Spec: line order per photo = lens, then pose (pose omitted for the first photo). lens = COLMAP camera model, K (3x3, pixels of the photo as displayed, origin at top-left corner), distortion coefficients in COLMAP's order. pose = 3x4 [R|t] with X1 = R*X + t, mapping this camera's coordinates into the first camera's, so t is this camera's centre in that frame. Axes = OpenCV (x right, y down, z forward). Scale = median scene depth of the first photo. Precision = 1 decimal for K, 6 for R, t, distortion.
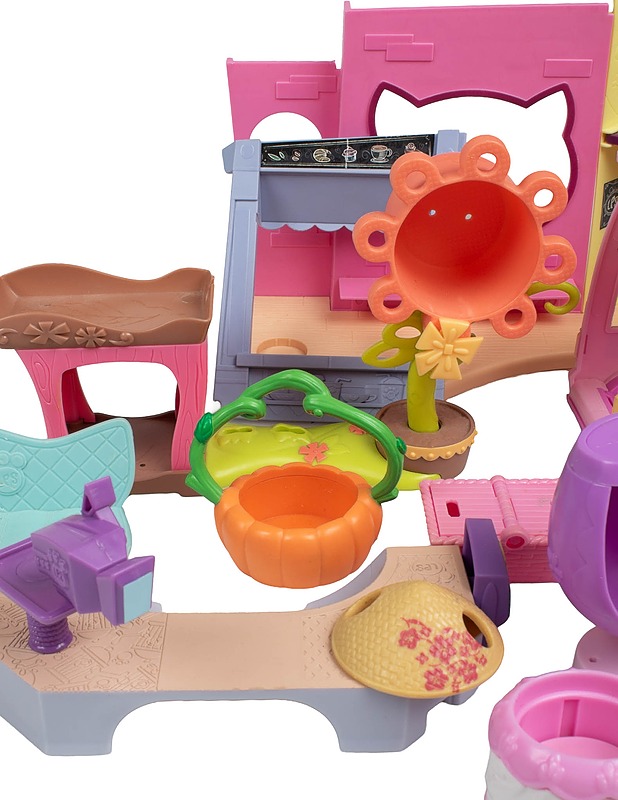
lens RADIAL K [[1351.7, 0, 309.0], [0, 1351.7, 400.0], [0, 0, 1]] dist [-0.086458, -0.120935]
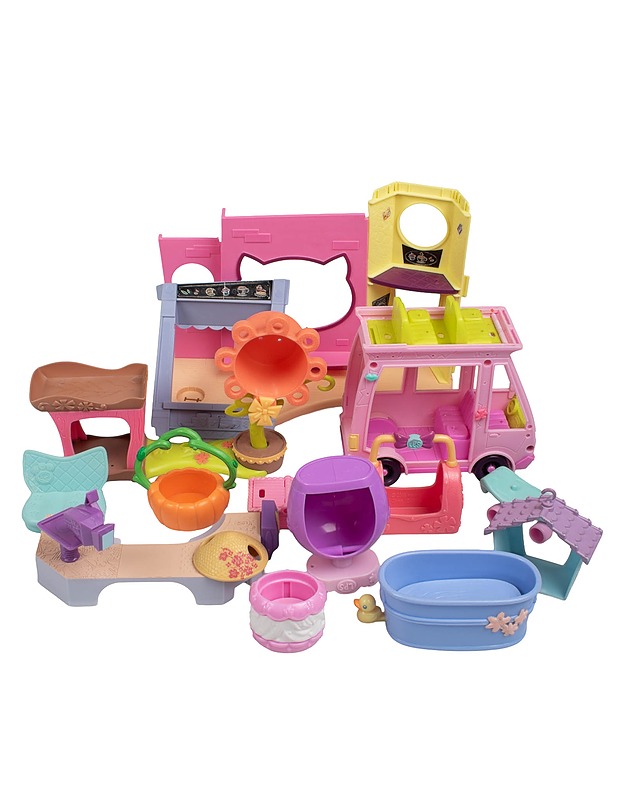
lens RADIAL K [[1351.7, 0, 309.0], [0, 1351.7, 400.0], [0, 0, 1]] dist [-0.086458, -0.120935]
pose [[0.999901, 0.003608, 0.013626, 0.142460], [-0.004493, 0.997844, 0.065471, -0.187540], [-0.013360, -0.065526, 0.997761, -1.000531]]
